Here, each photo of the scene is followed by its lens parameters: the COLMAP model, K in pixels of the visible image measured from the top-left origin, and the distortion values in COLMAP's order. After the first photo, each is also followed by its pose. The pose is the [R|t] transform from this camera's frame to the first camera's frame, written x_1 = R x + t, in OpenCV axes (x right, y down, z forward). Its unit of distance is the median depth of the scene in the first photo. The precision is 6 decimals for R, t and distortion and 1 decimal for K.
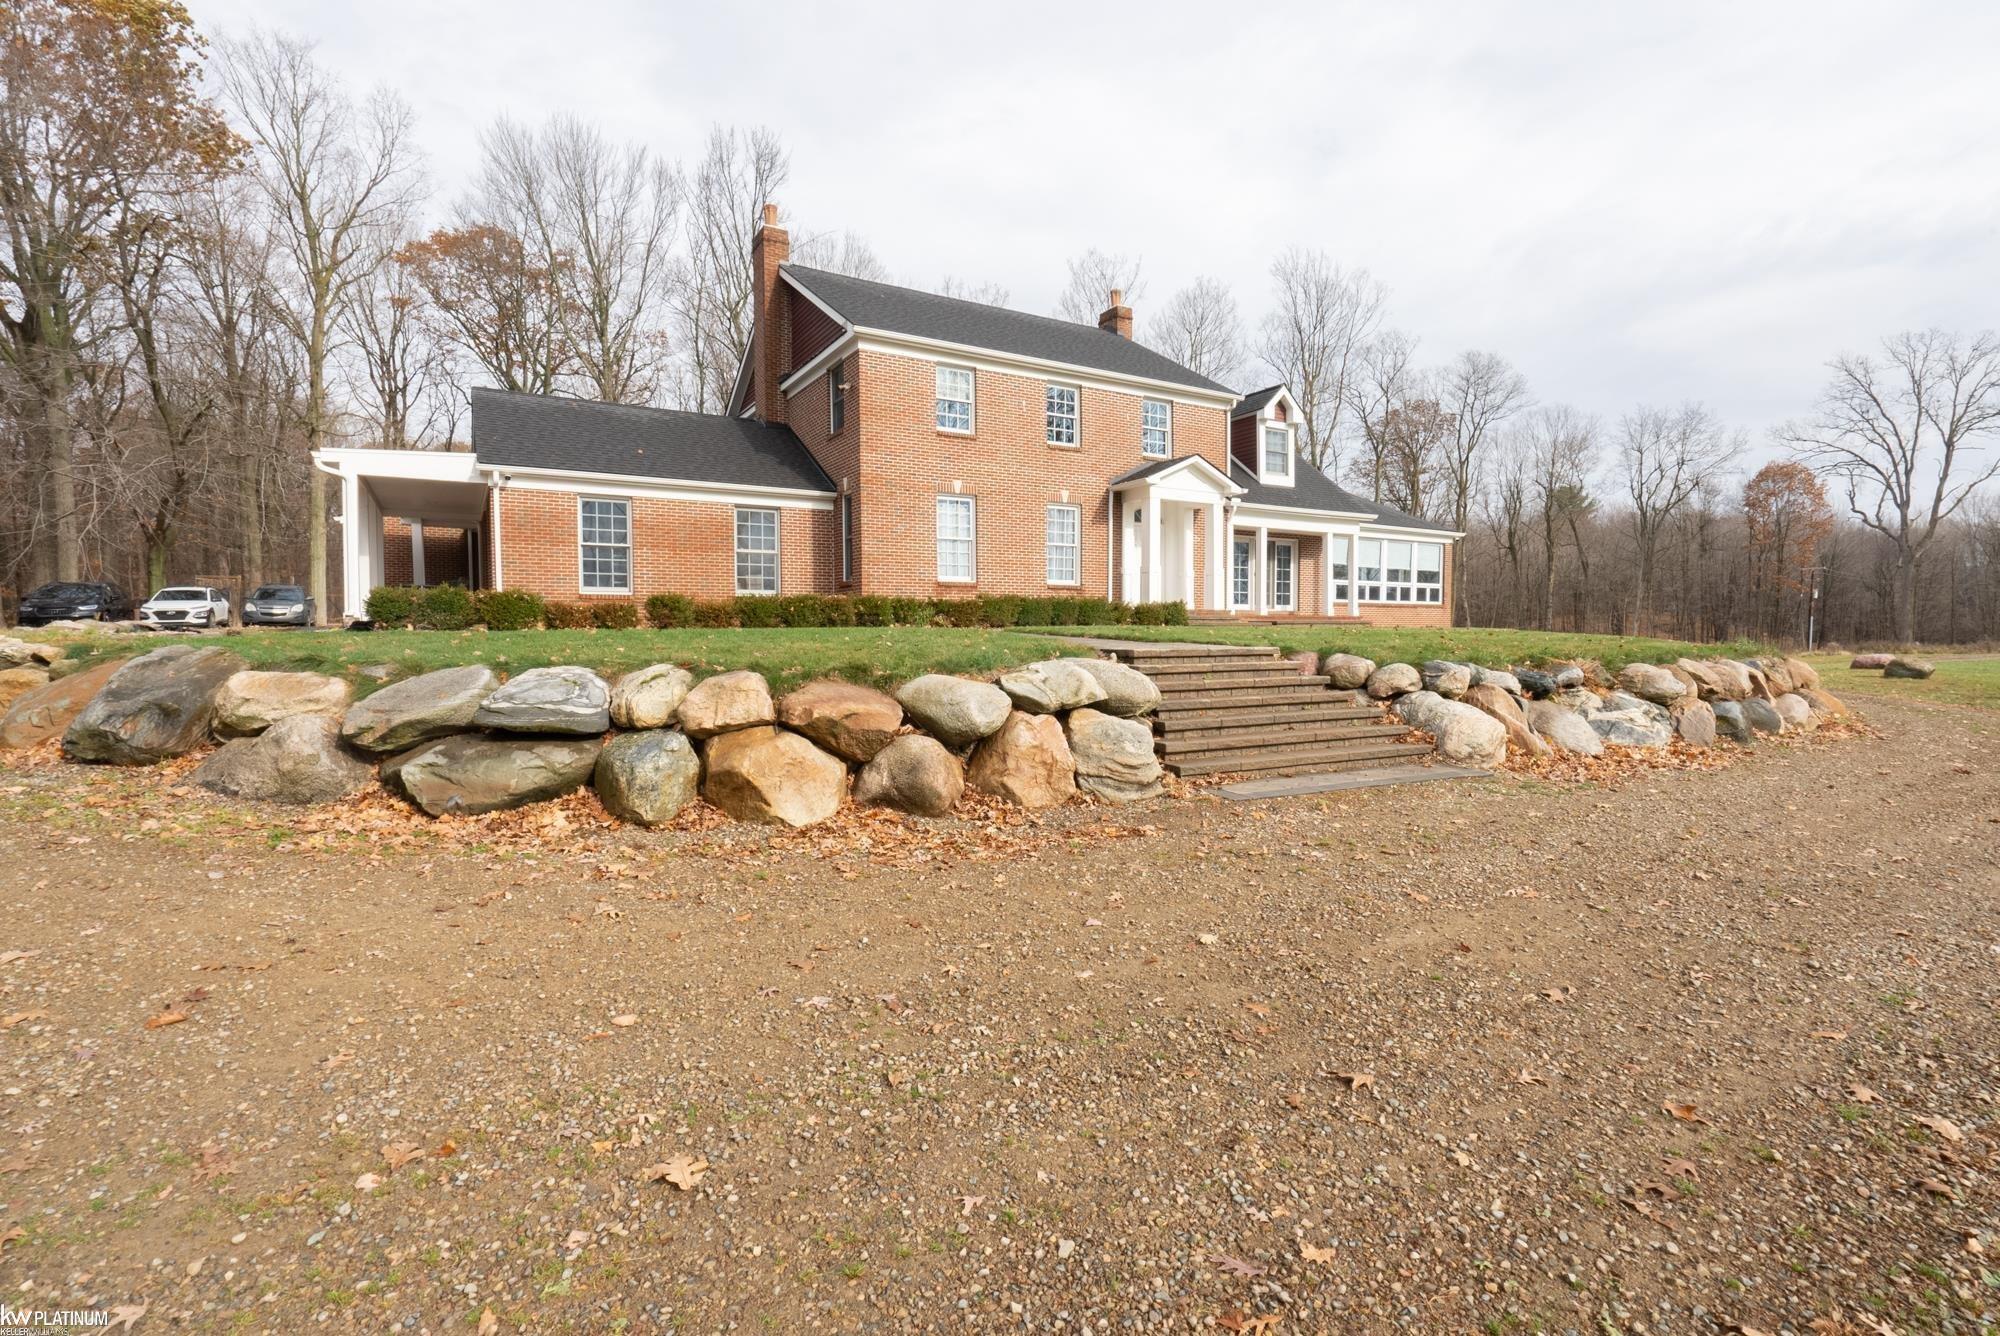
lens RADIAL K [[947.7, 0, 1008.9], [0, 947.7, 647.0], [0, 0, 1]] dist [0.052403, -0.000051]
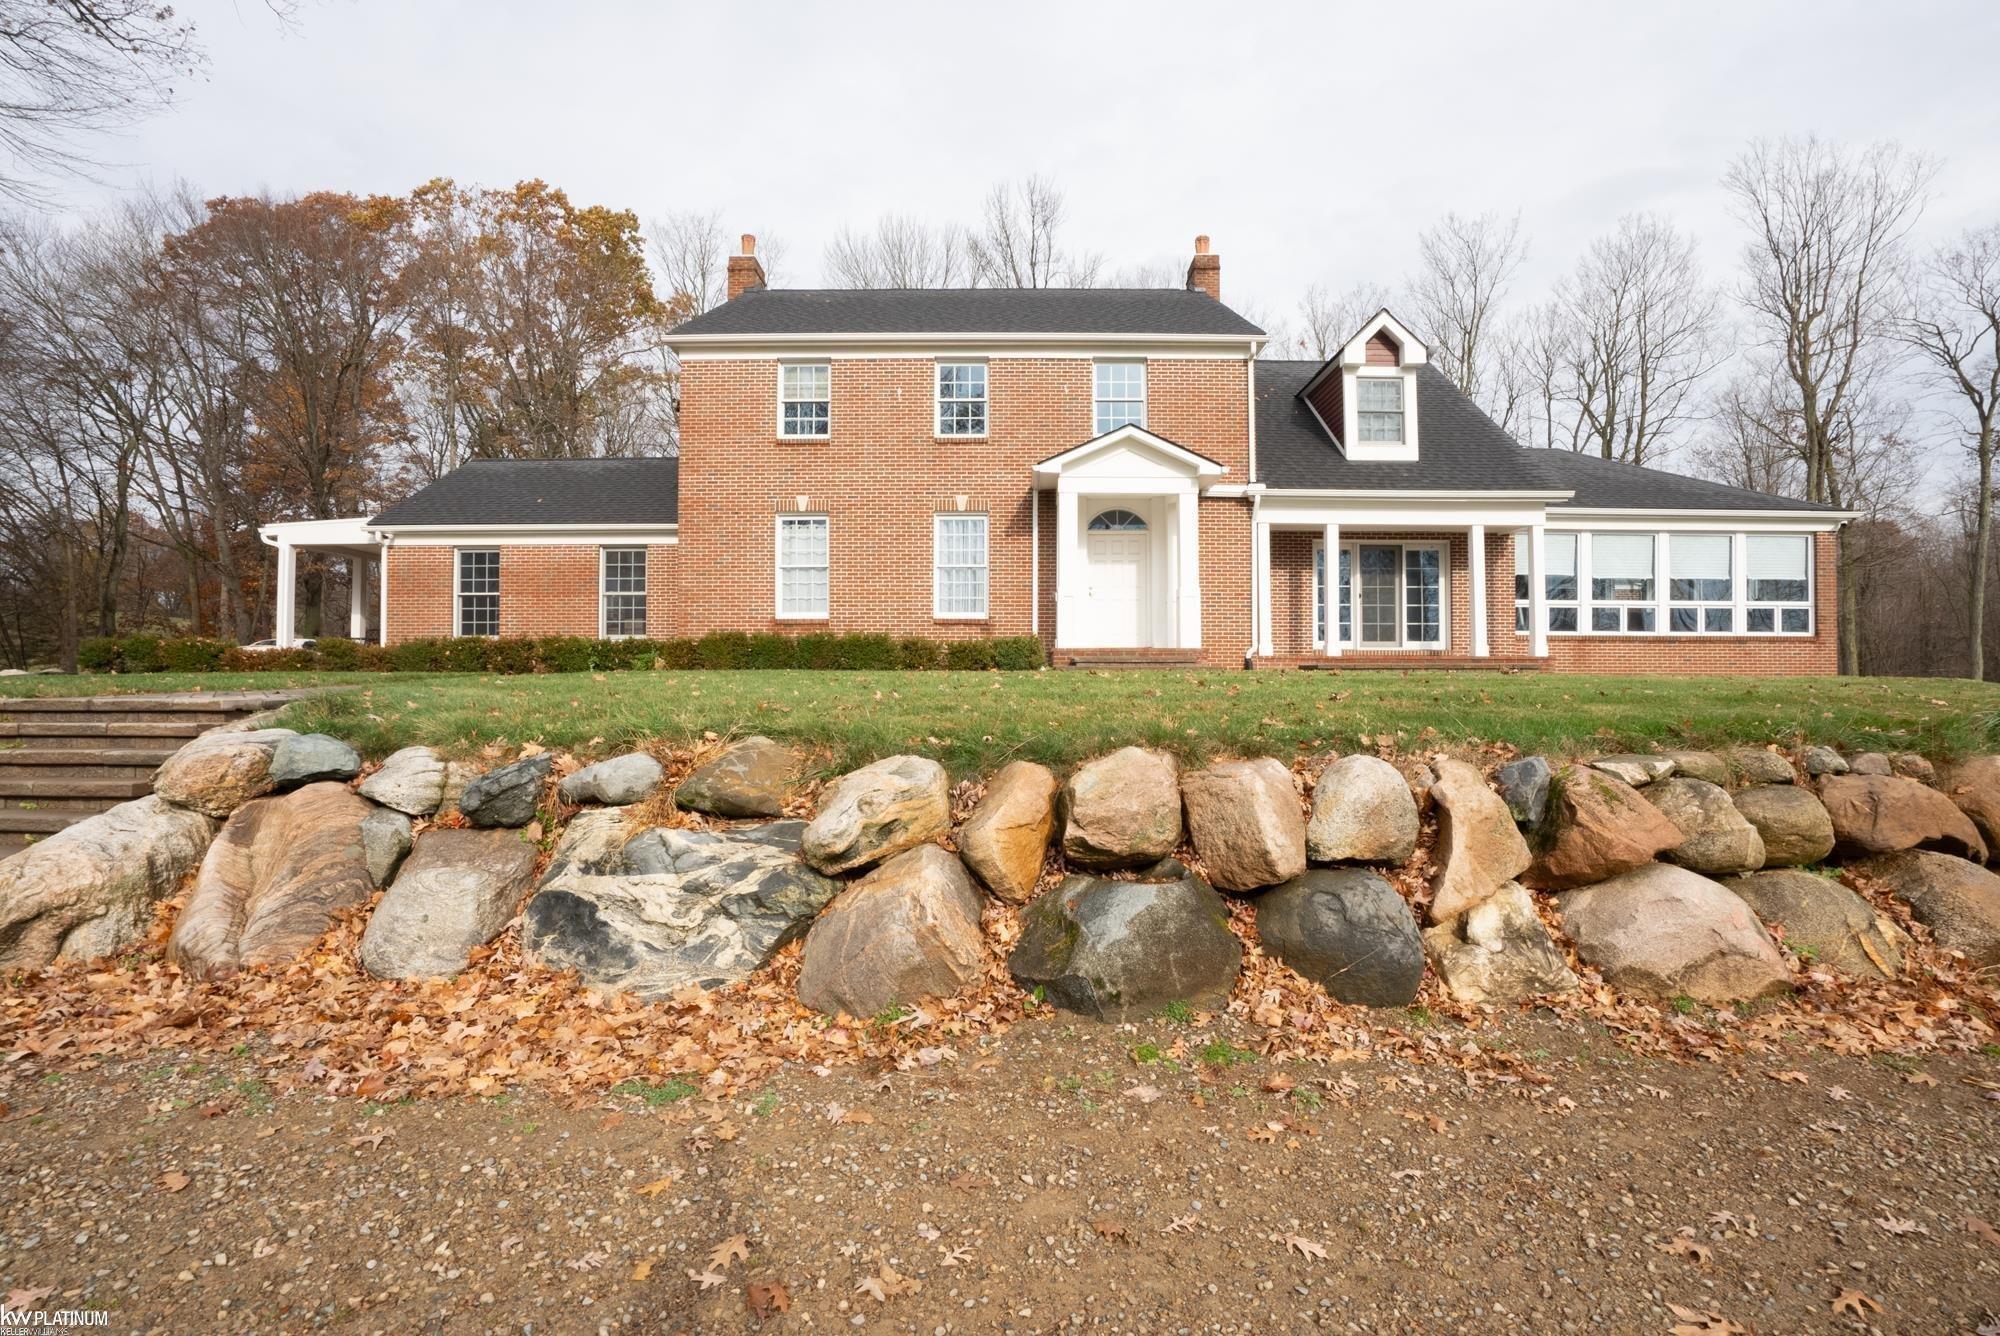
lens RADIAL K [[941.2, 0, 1000.0], [0, 941.2, 668.0], [0, 0, 1]] dist [-0.017872, 0.000402]
pose [[0.848925, -0.005381, -0.528486, 0.411947], [-0.011090, 0.999547, -0.027991, -0.004394], [0.528397, 0.029623, 0.848480, 0.319203]]
